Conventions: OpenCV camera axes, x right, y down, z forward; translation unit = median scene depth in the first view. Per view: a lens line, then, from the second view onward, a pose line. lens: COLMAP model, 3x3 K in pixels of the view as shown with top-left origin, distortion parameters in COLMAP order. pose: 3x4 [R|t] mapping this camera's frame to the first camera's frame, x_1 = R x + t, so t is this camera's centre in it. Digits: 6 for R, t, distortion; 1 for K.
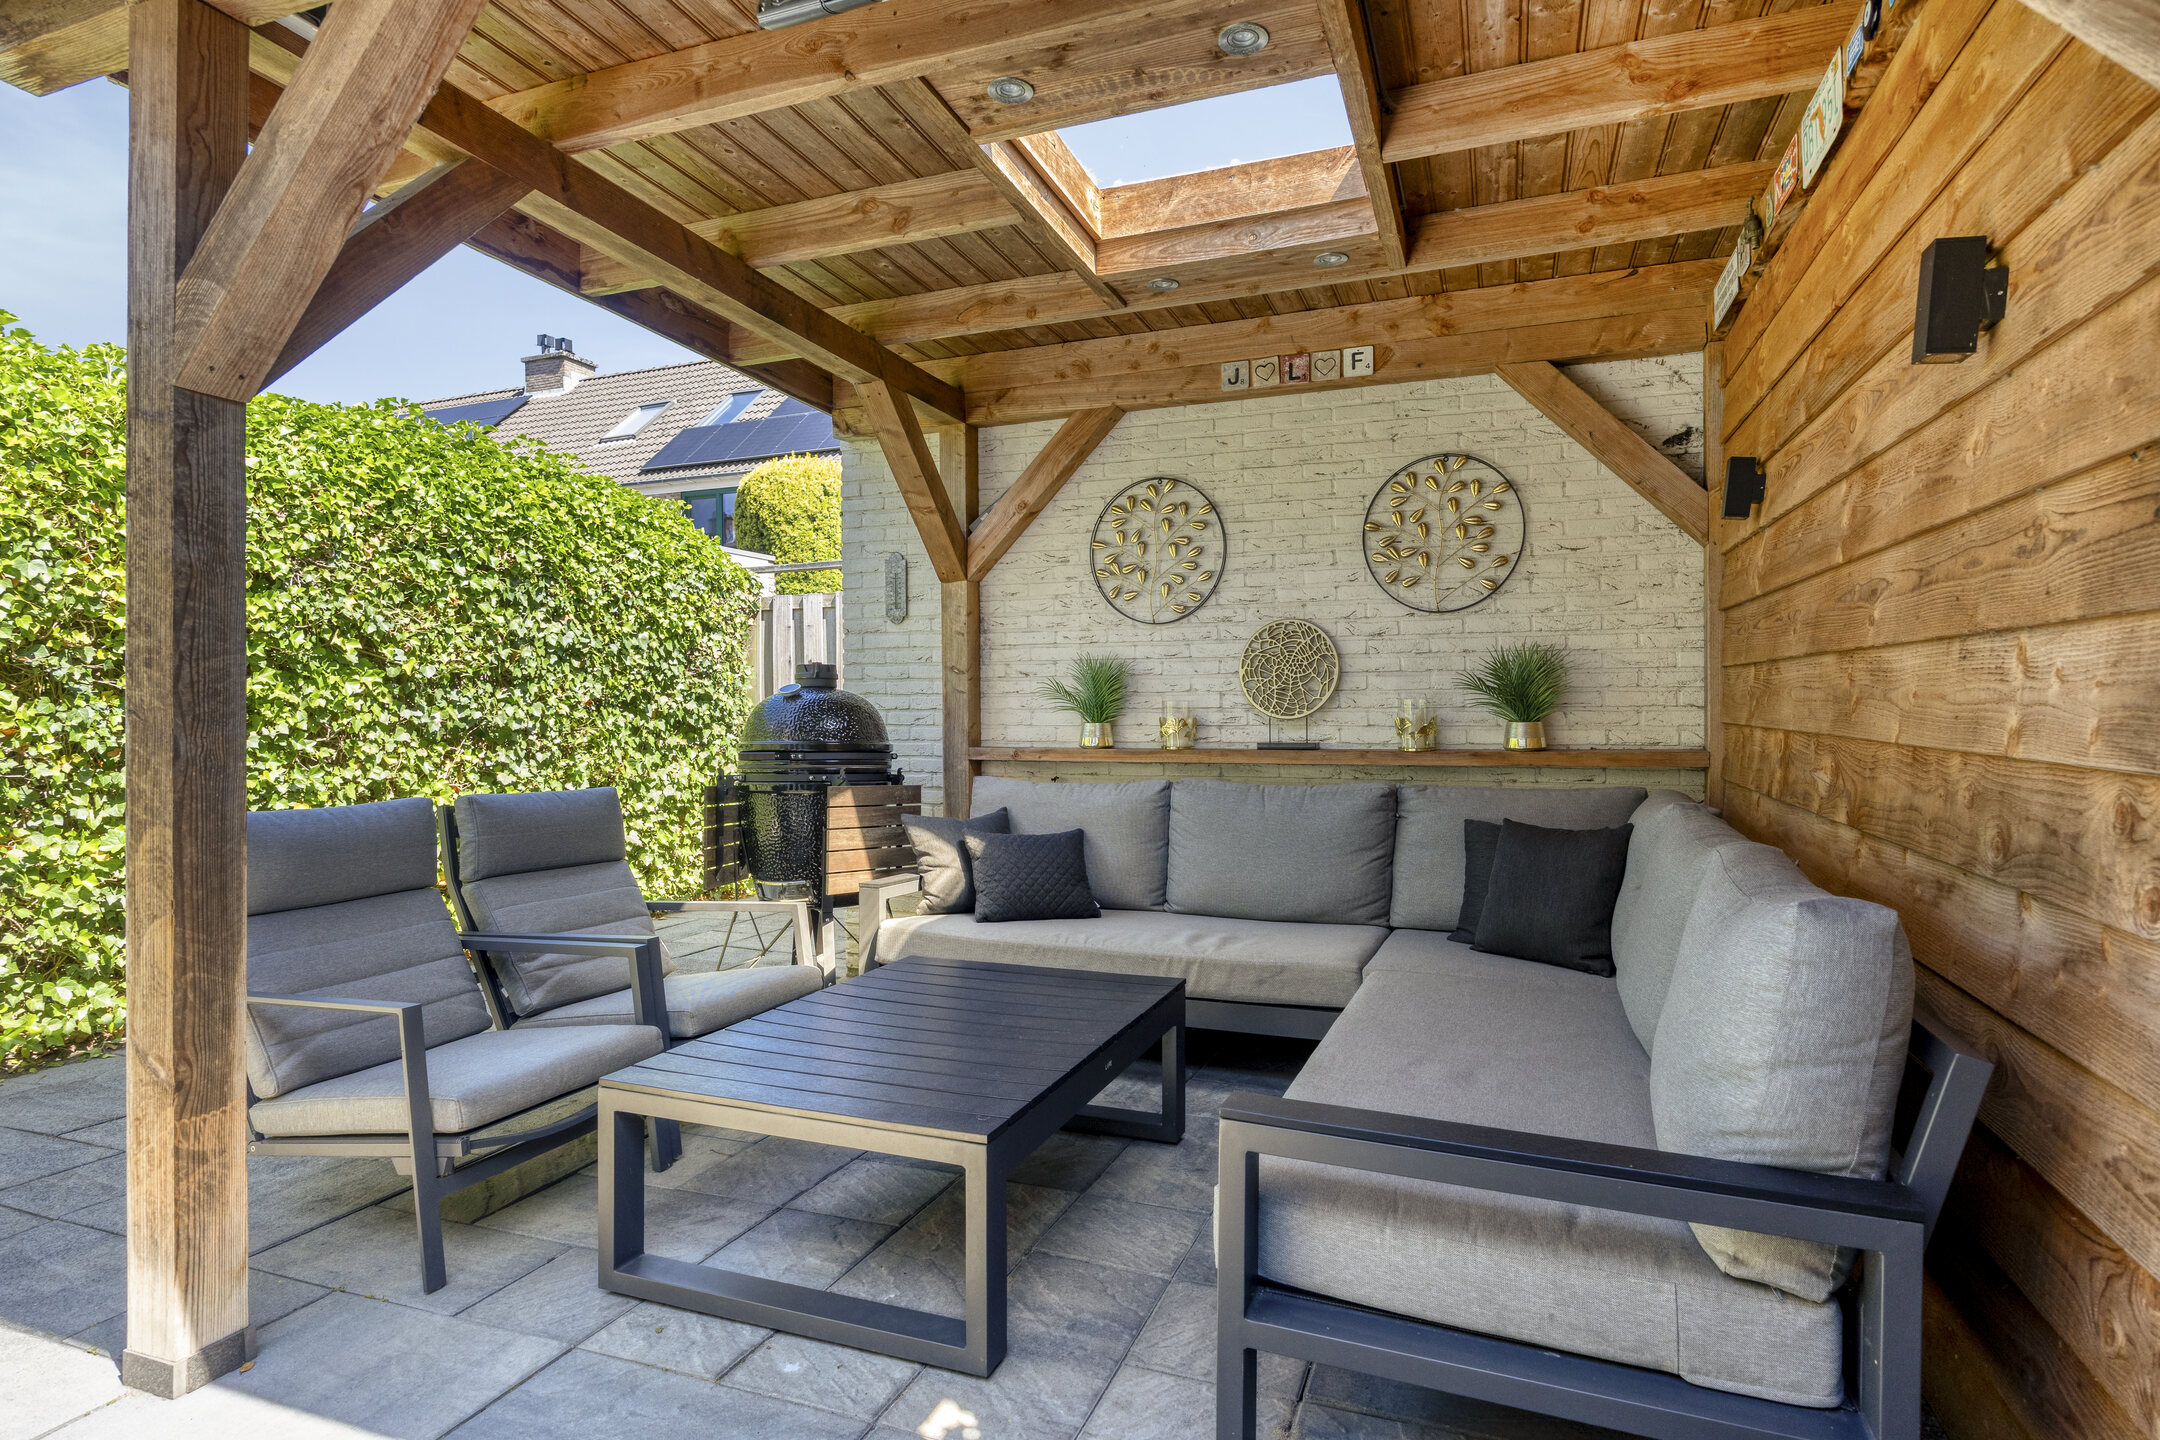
lens RADIAL K [[1129.6, 0, 1080.0], [0, 1129.6, 720.0], [0, 0, 1]] dist [-0.001925, -0.000089]
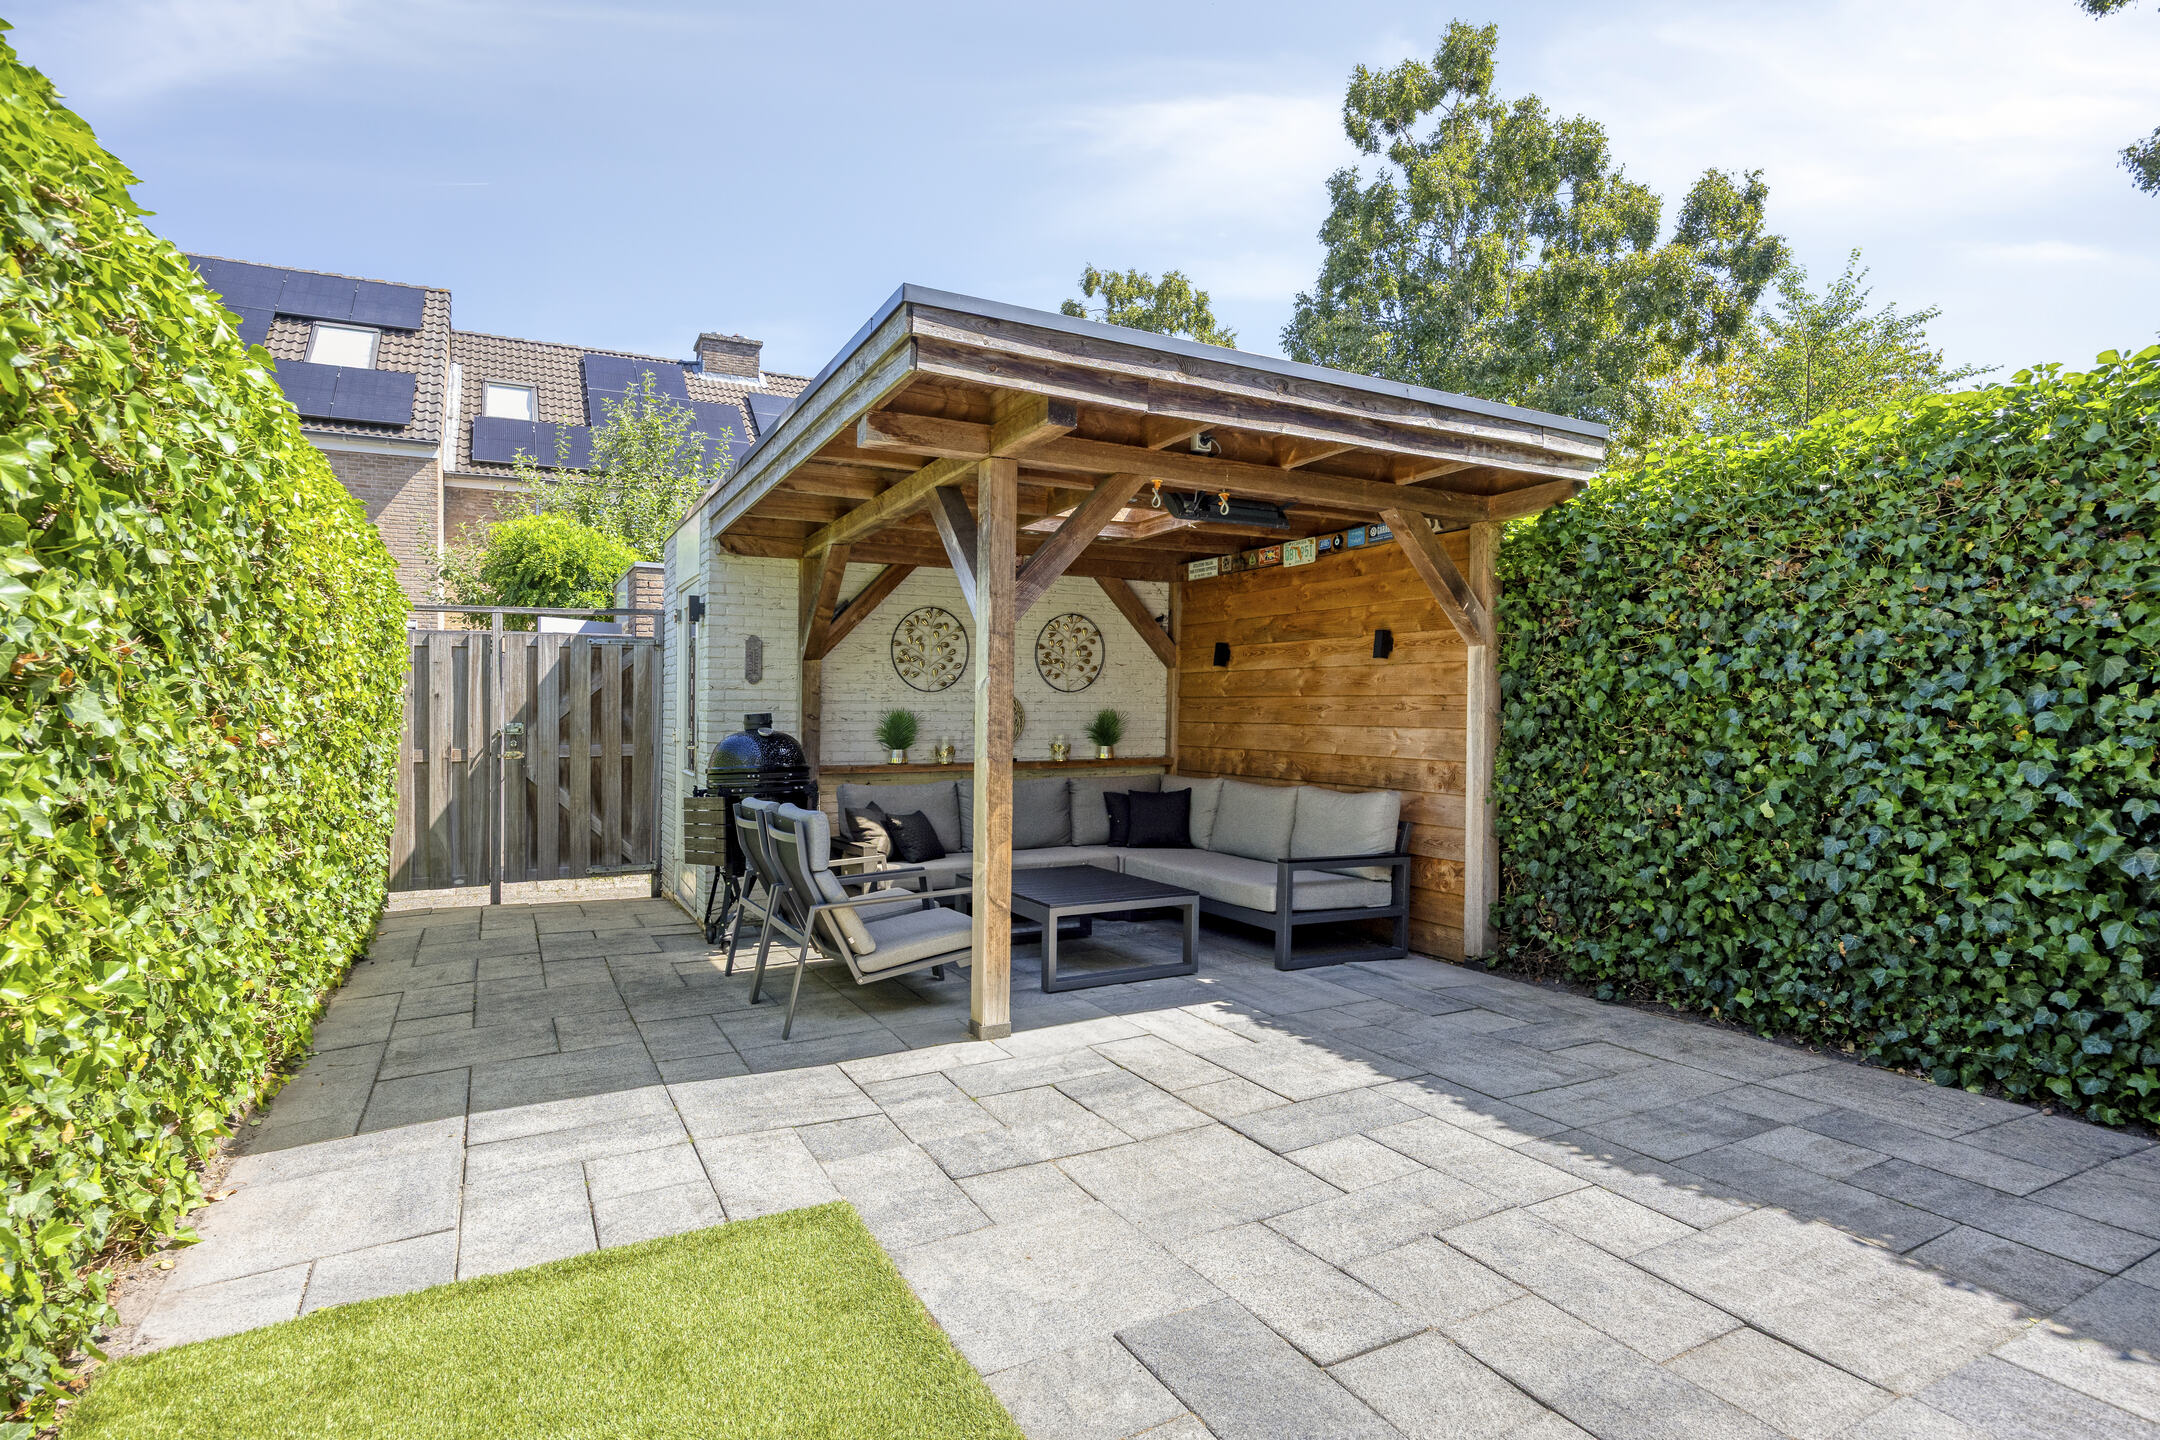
lens RADIAL K [[1129.6, 0, 1080.0], [0, 1129.6, 720.0], [0, 0, 1]] dist [-0.001925, -0.000089]
pose [[0.660671, 0.001771, 0.750674, -1.159559], [0.004837, 0.999966, -0.006616, -0.031374], [-0.750660, 0.008002, 0.660640, -0.337627]]
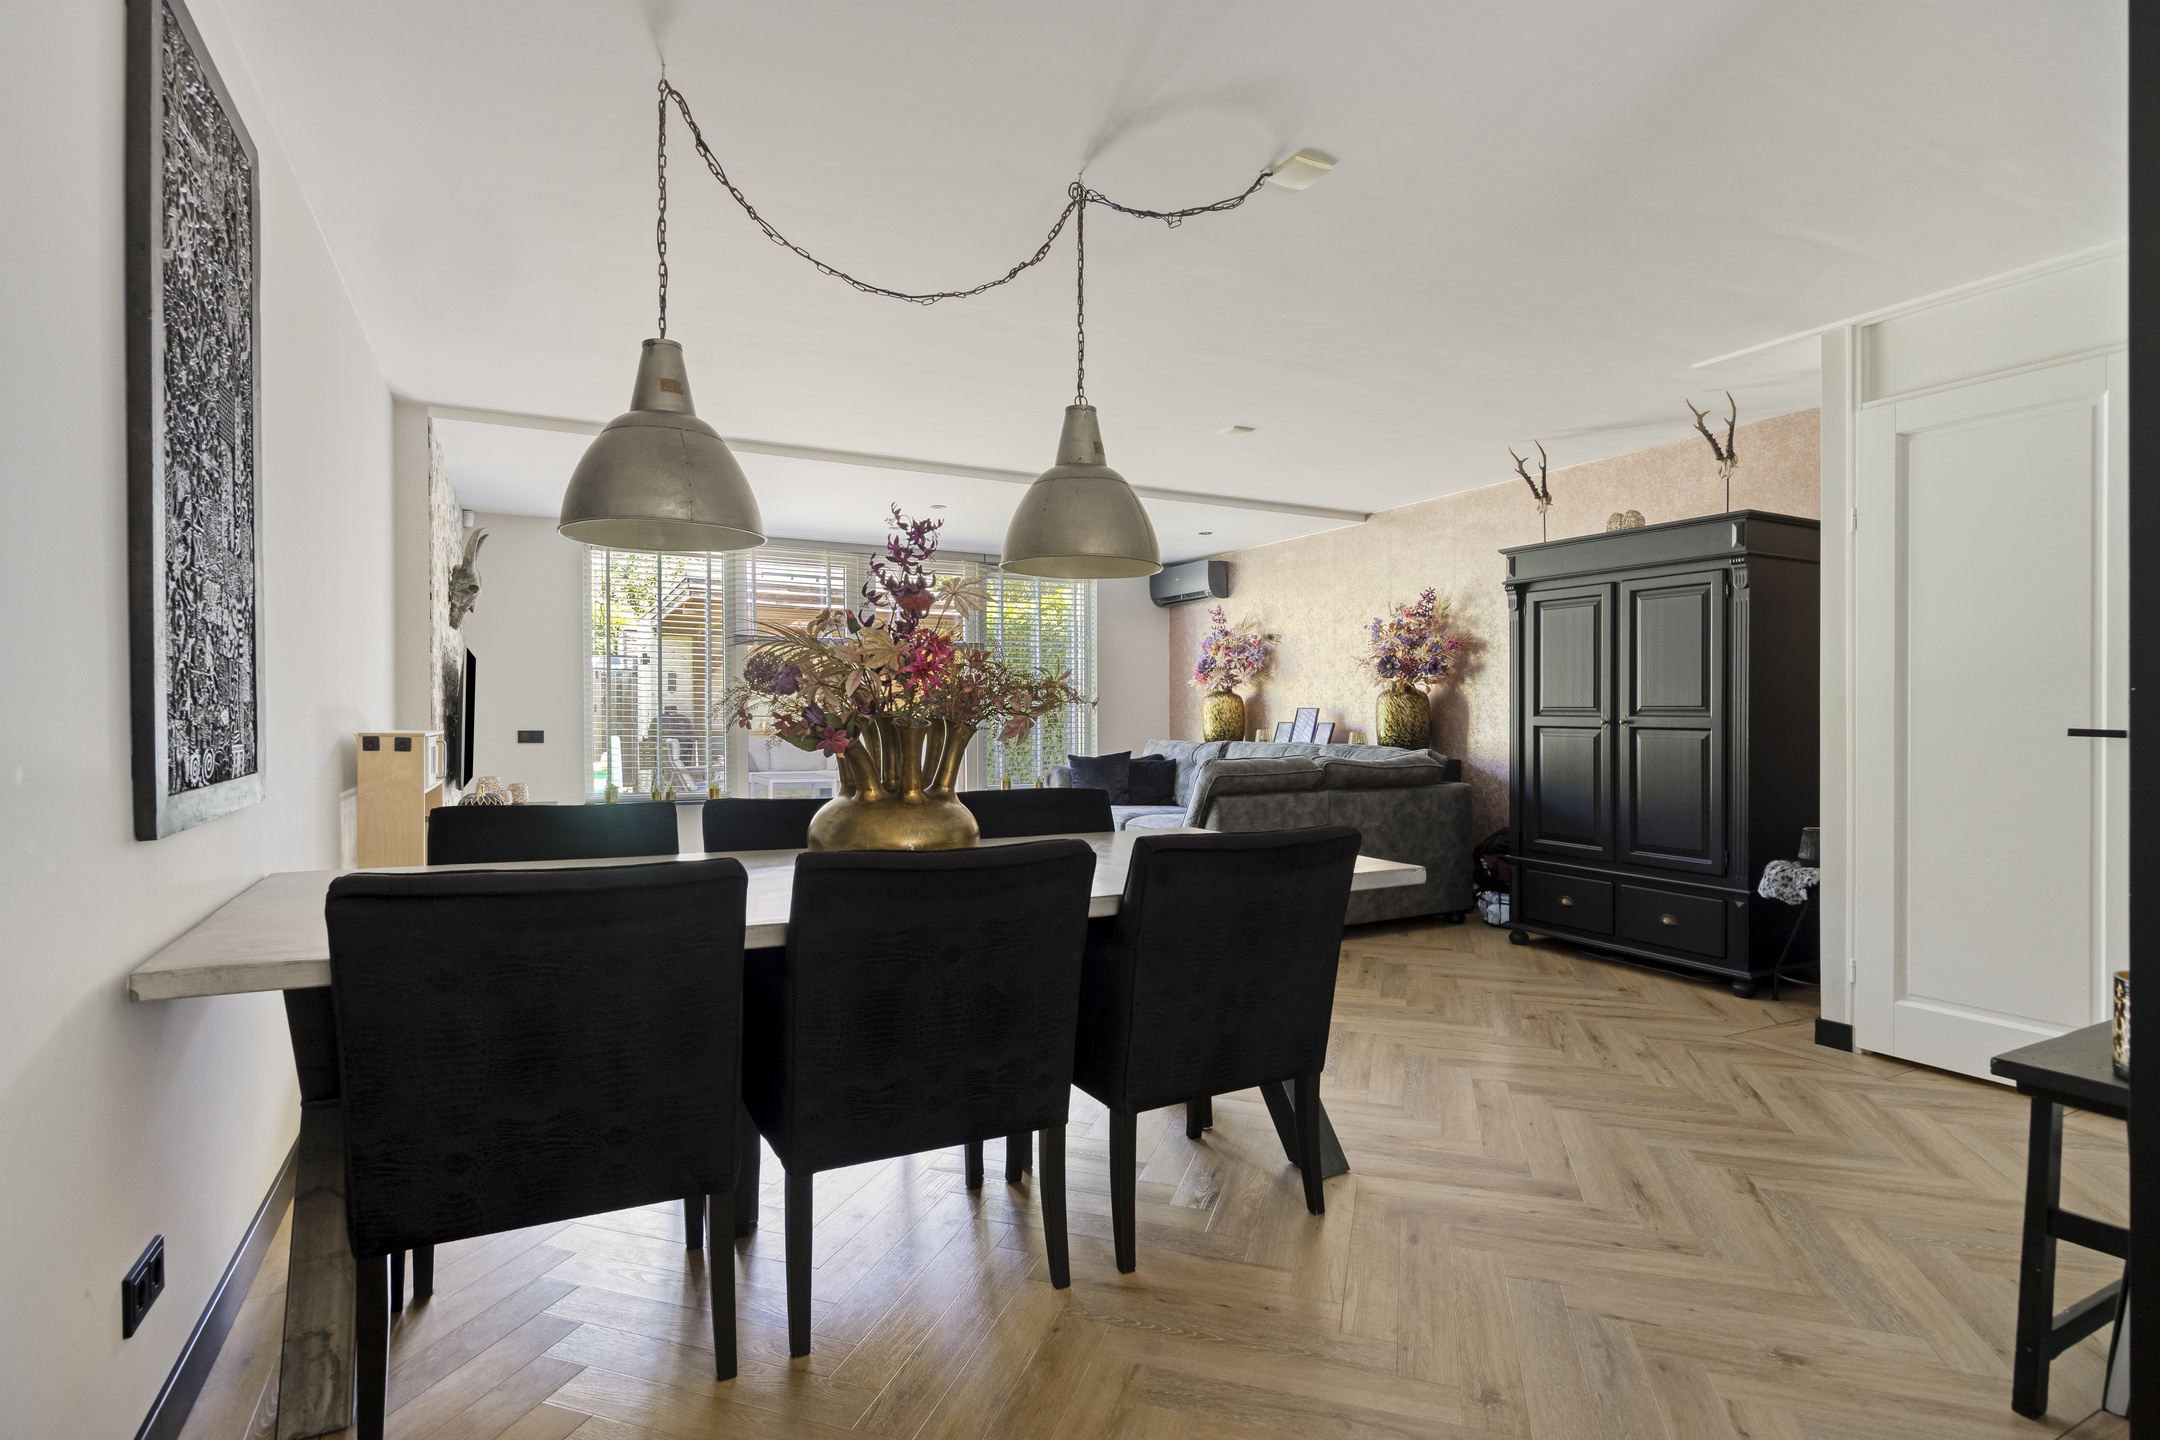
lens RADIAL K [[1063.9, 0, 1080.0], [0, 1063.9, 720.0], [0, 0, 1]] dist [-0.010316, 0.000376]
pose [[0.671735, 0.002813, 0.740786, -1.933068], [-0.001380, 0.999996, -0.002546, -0.001893], [-0.740790, 0.000688, 0.671736, -2.281157]]
